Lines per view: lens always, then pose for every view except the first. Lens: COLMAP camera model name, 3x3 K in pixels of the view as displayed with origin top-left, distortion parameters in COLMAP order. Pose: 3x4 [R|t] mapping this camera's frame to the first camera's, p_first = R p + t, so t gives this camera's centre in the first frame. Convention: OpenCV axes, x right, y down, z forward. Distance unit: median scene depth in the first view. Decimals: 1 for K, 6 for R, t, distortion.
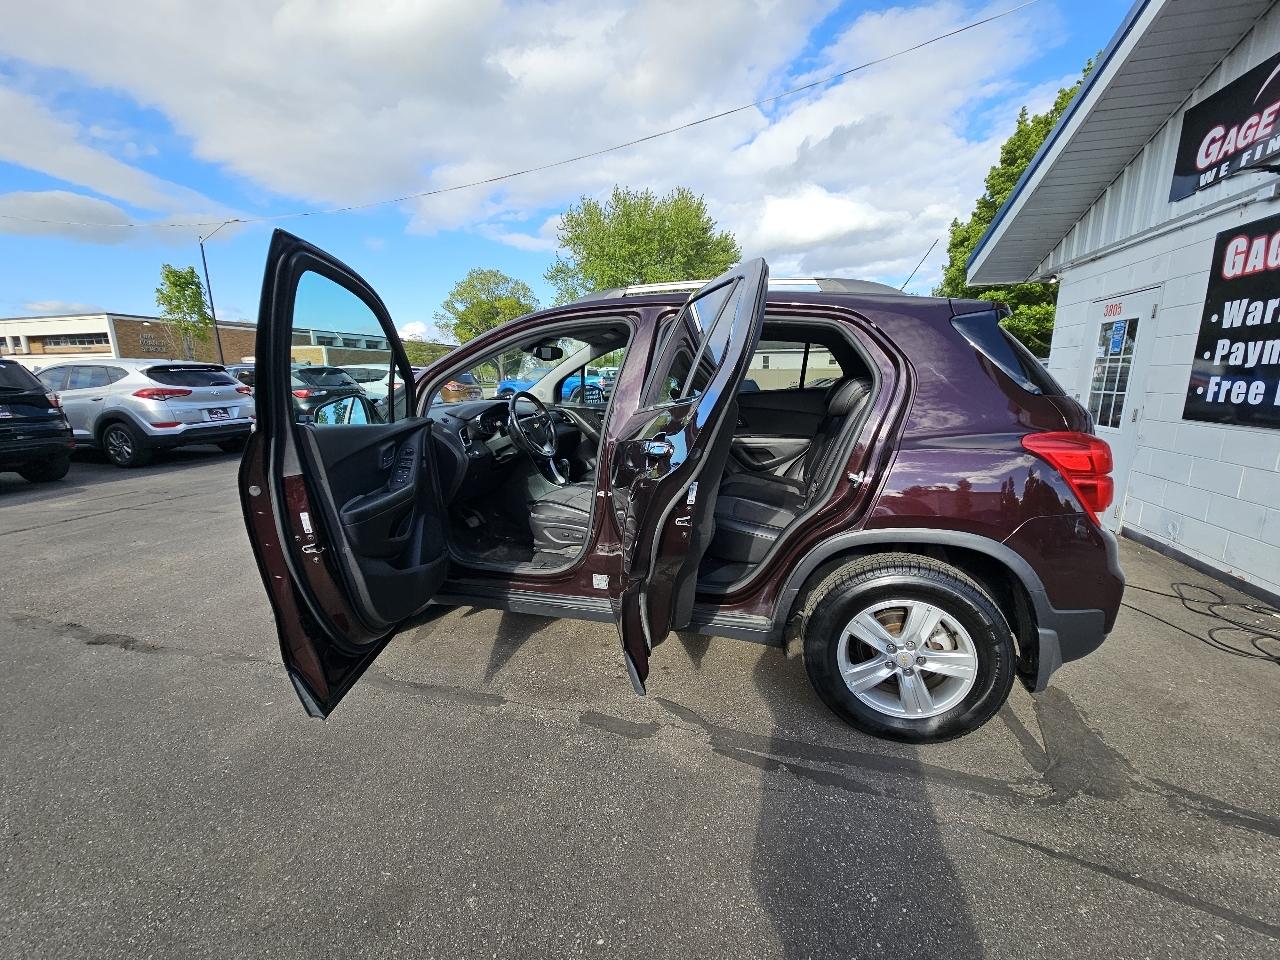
lens RADIAL K [[519.2, 0, 639.4], [0, 519.2, 483.6], [0, 0, 1]] dist [-0.002355, 0.000175]
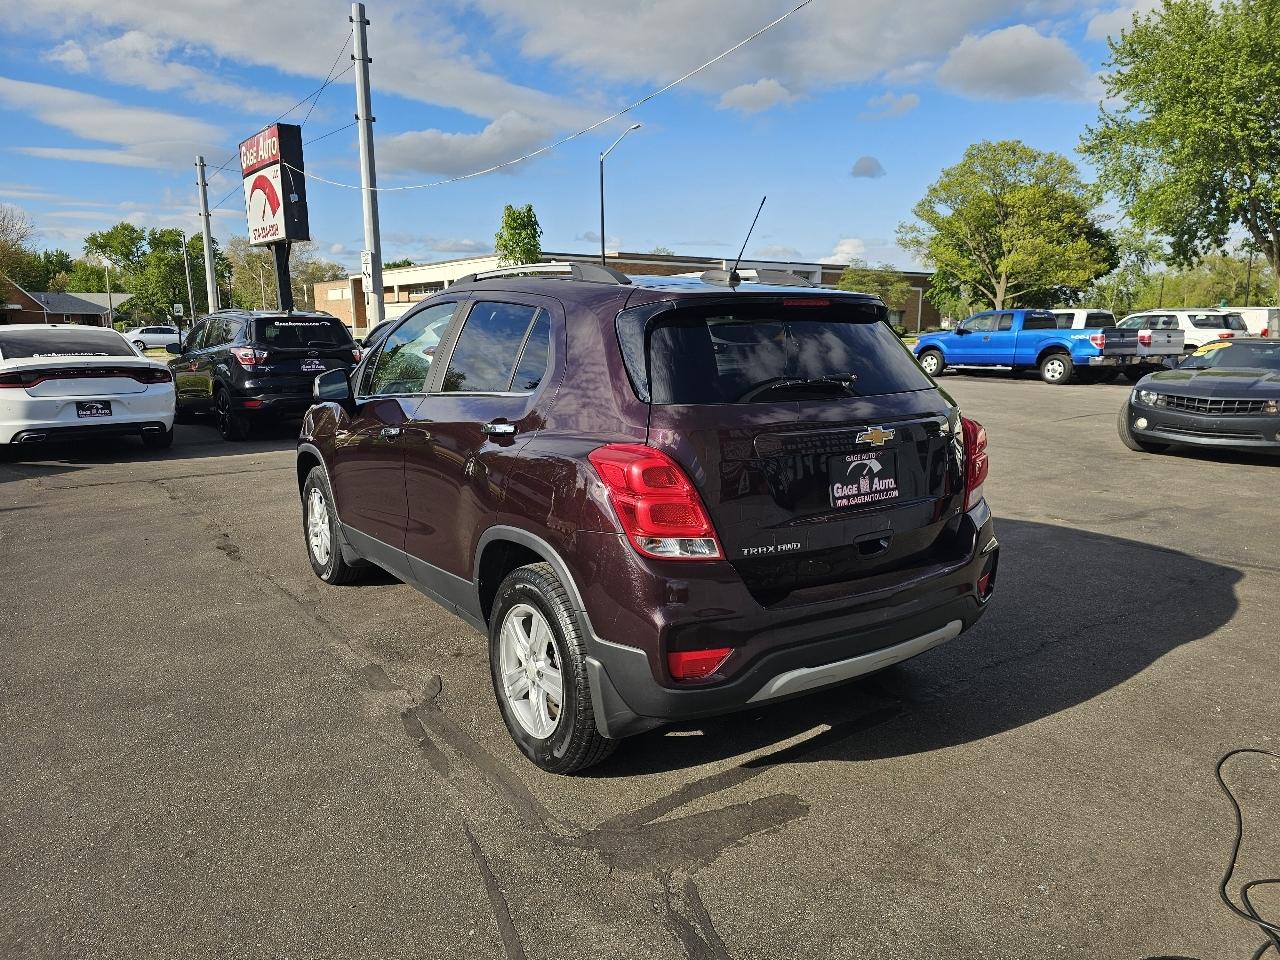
lens RADIAL K [[856.1, 0, 631.9], [0, 856.1, 487.4], [0, 0, 1]] dist [0.051985, -0.042679]
pose [[0.779242, 0.120711, -0.614988, 0.856460], [-0.129840, 0.991081, 0.030012, -0.034253], [0.613125, 0.056463, 0.787965, -0.076982]]
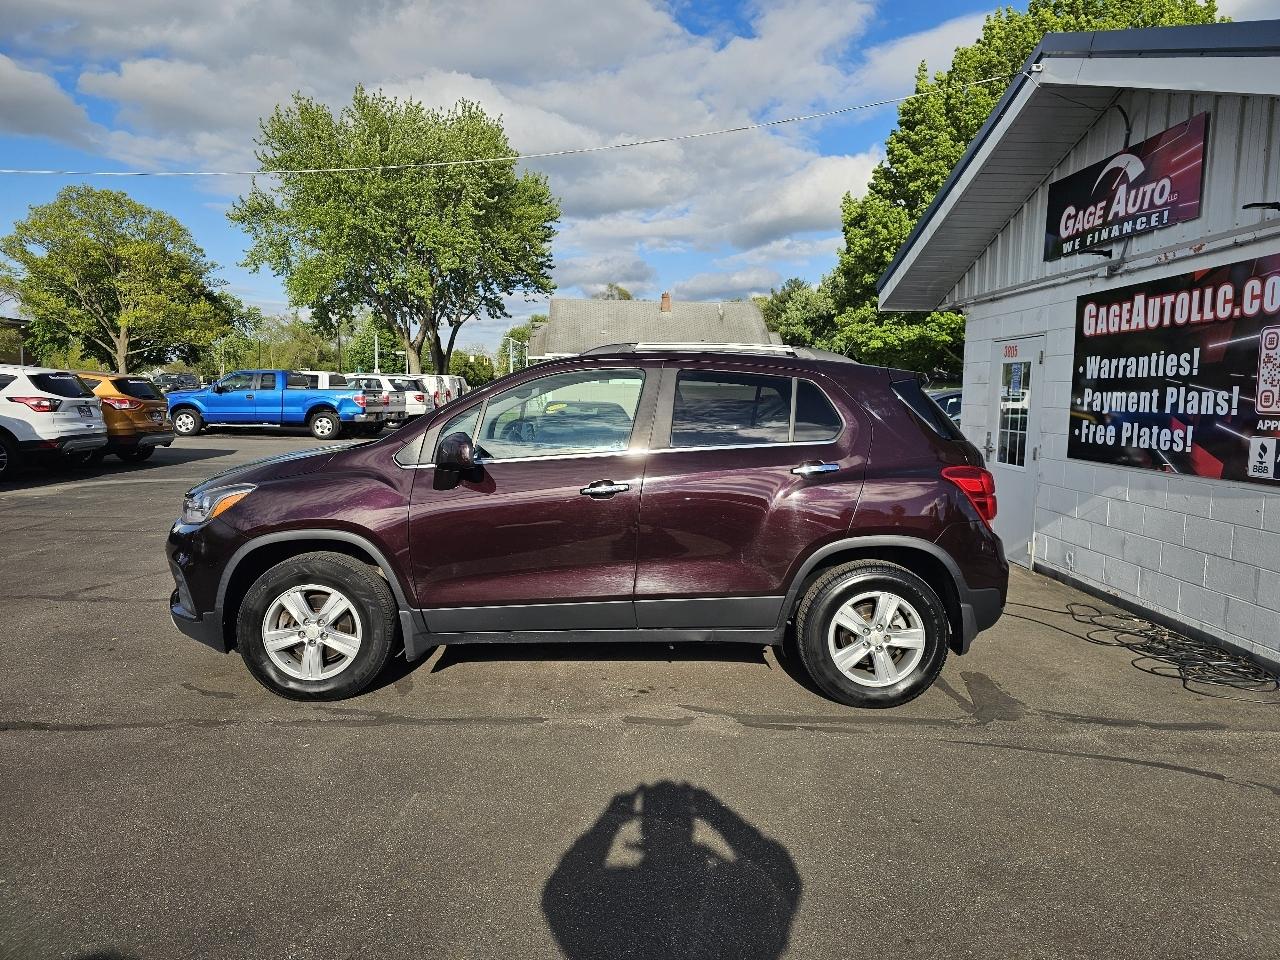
lens RADIAL K [[856.1, 0, 649.2], [0, 856.1, 483.1], [0, 0, 1]] dist [0.051985, -0.042679]
pose [[0.954130, -0.008726, 0.299265, -0.370917], [0.037177, 0.995292, -0.089508, 0.064789], [-0.297075, 0.096528, 0.949963, -0.506789]]
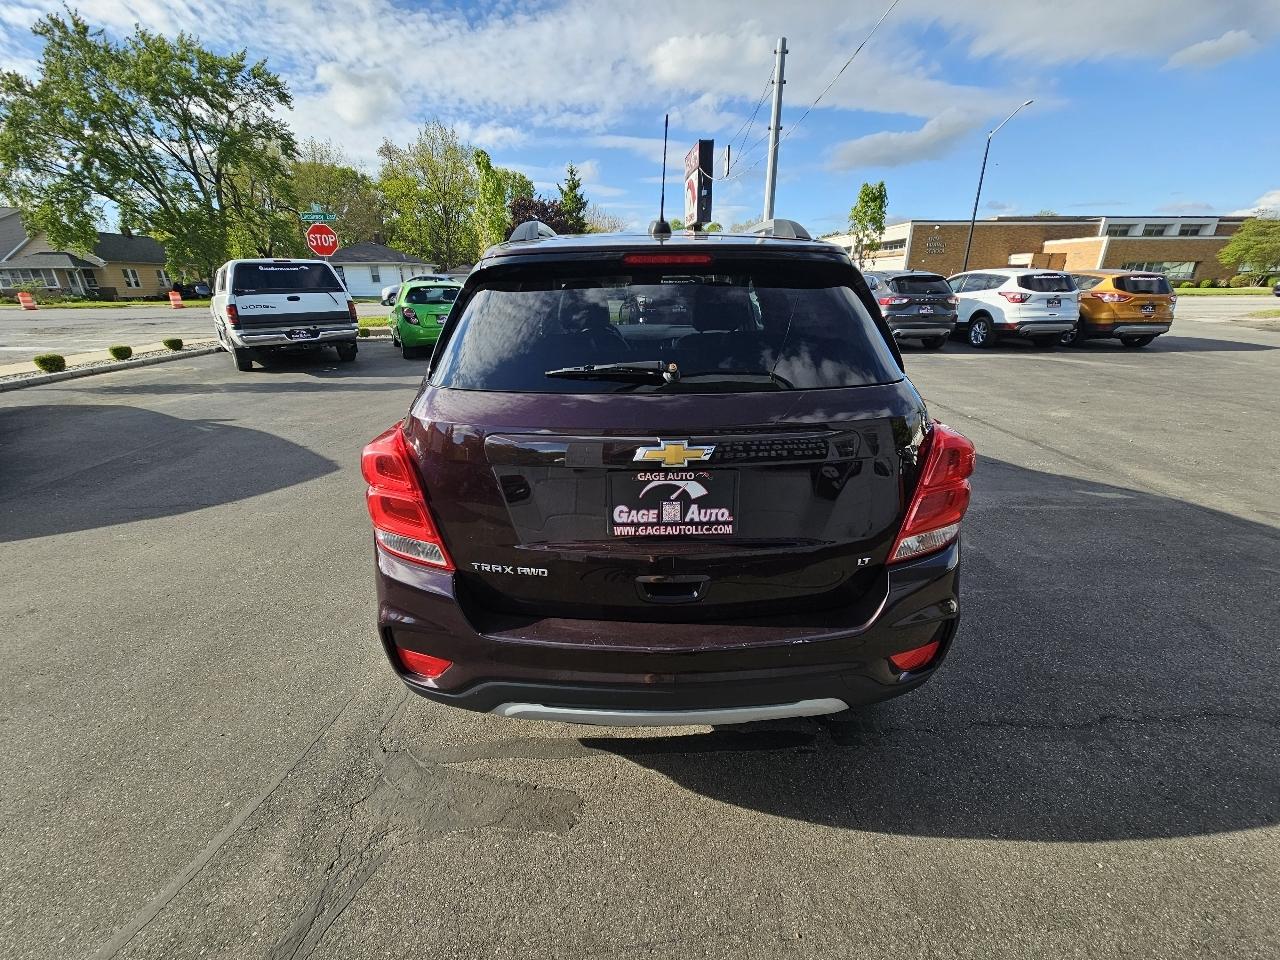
lens RADIAL K [[519.2, 0, 638.1], [0, 519.2, 484.7], [0, 0, 1]] dist [-0.002355, 0.000175]
pose [[0.288739, 0.357024, -0.888349, 0.849031], [-0.190262, 0.930760, 0.312229, -0.173985], [0.938313, 0.078866, 0.336674, 0.553059]]
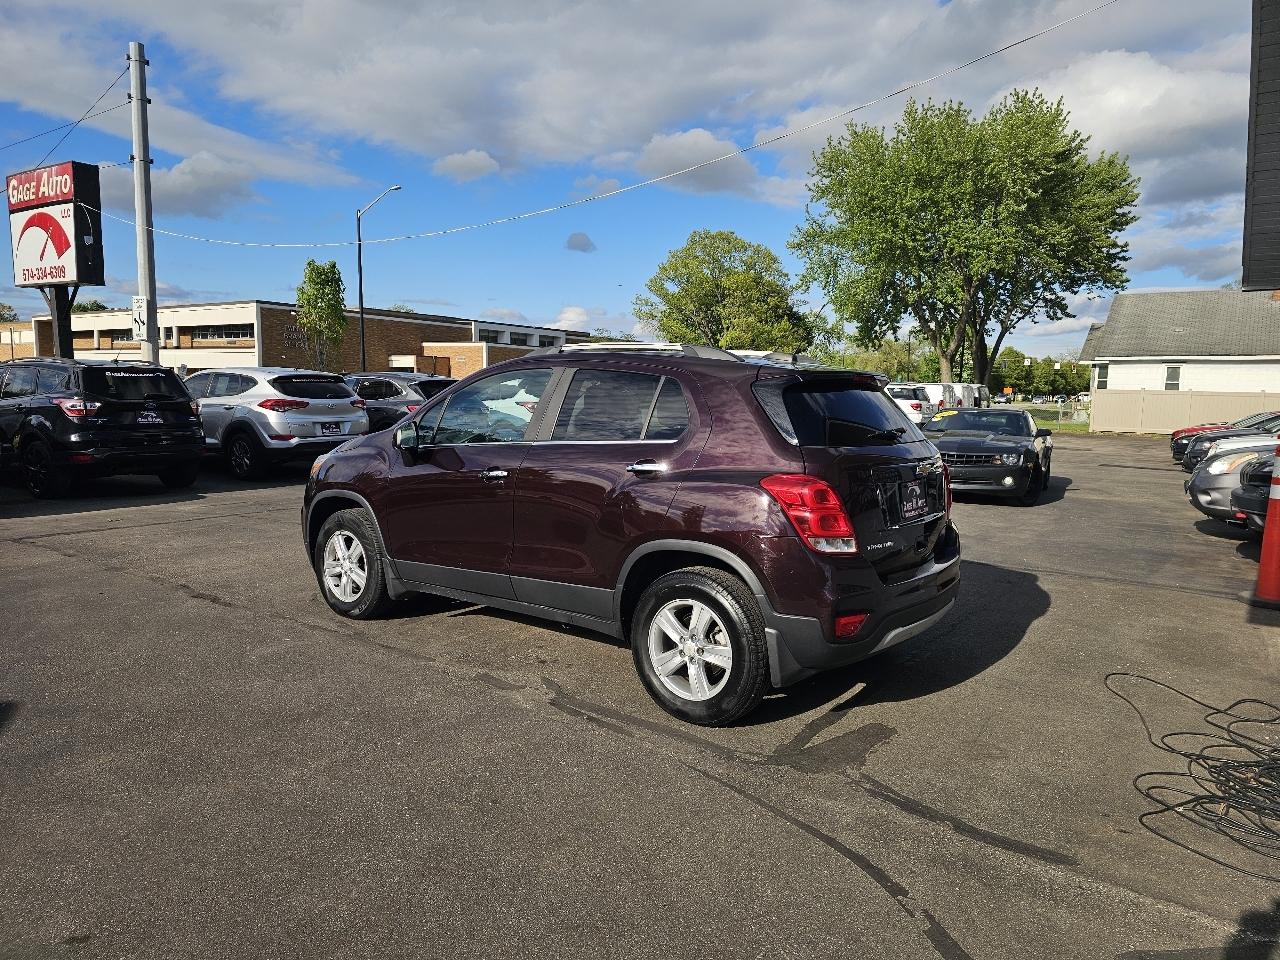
lens RADIAL K [[856.1, 0, 636.2], [0, 856.1, 482.1], [0, 0, 1]] dist [0.051985, -0.042679]
pose [[0.932505, 0.066686, -0.354947, 0.594219], [-0.101335, 0.991637, -0.079920, 0.063877], [0.346649, 0.110494, 0.931464, -0.546458]]
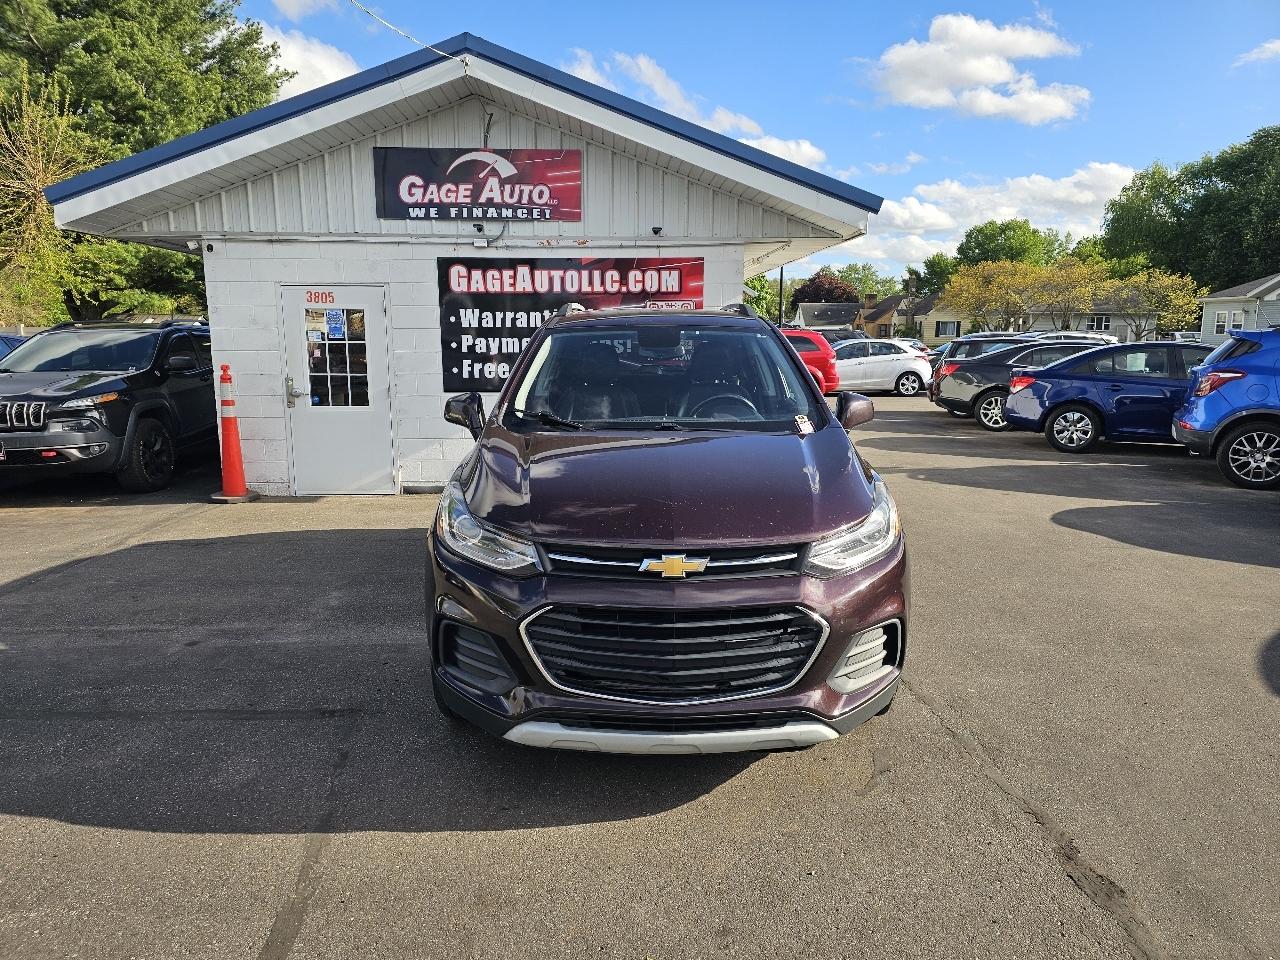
lens RADIAL K [[850.3, 0, 647.5], [0, 850.3, 497.8], [0, 0, 1]] dist [0.041716, -0.025261]
pose [[-0.309089, -0.170780, 0.935574, -1.322338], [0.193781, 0.951798, 0.237761, -0.310022], [-0.931082, 0.254786, -0.261097, 1.252097]]
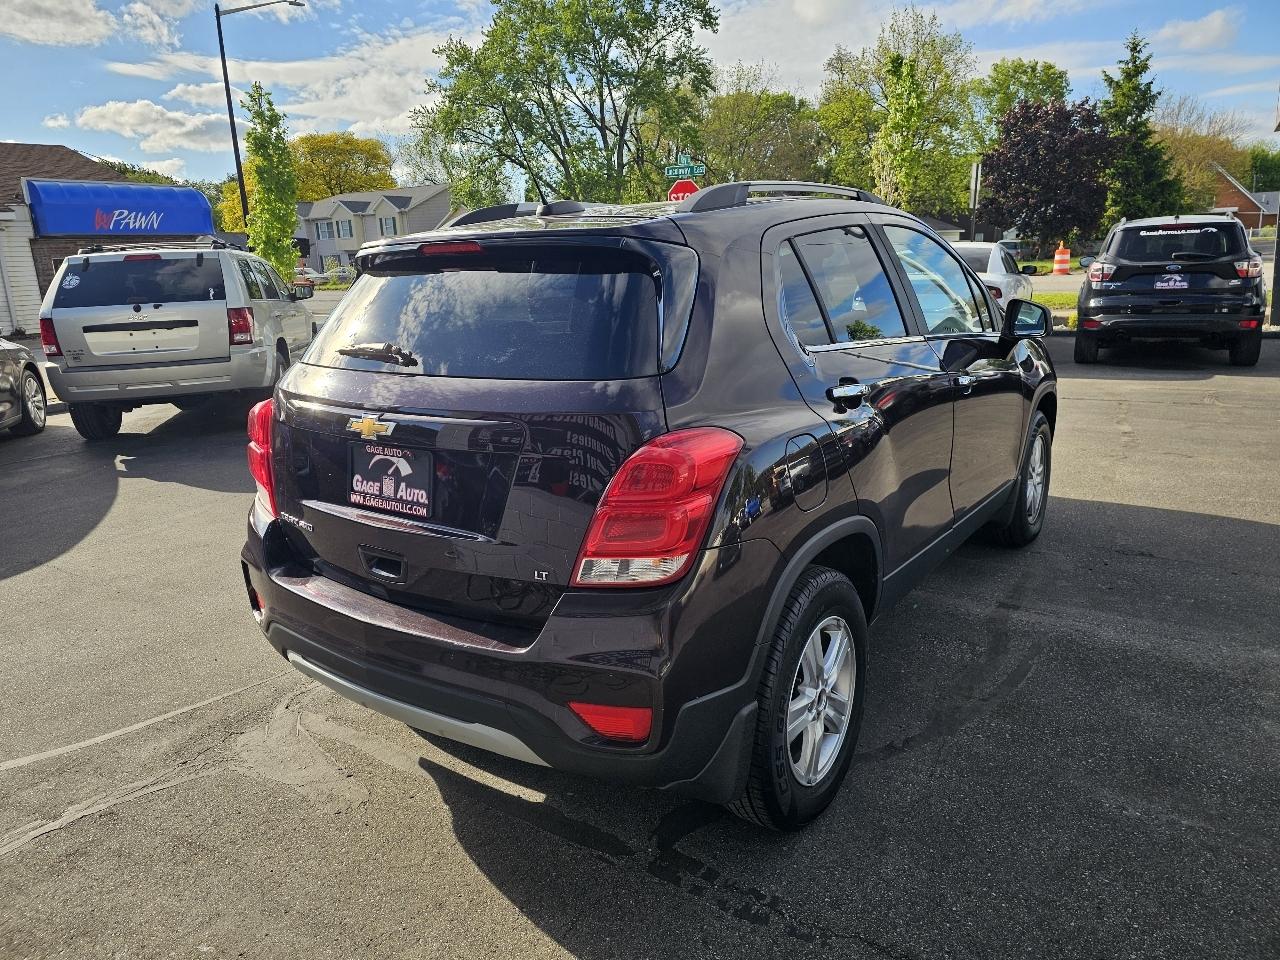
lens RADIAL K [[856.1, 0, 636.0], [0, 856.1, 467.0], [0, 0, 1]] dist [0.051985, -0.042679]
pose [[-0.328468, 0.247013, -0.911643, 1.055609], [-0.150266, 0.939238, 0.308631, -0.285552], [0.932485, 0.238365, -0.271391, 1.055487]]
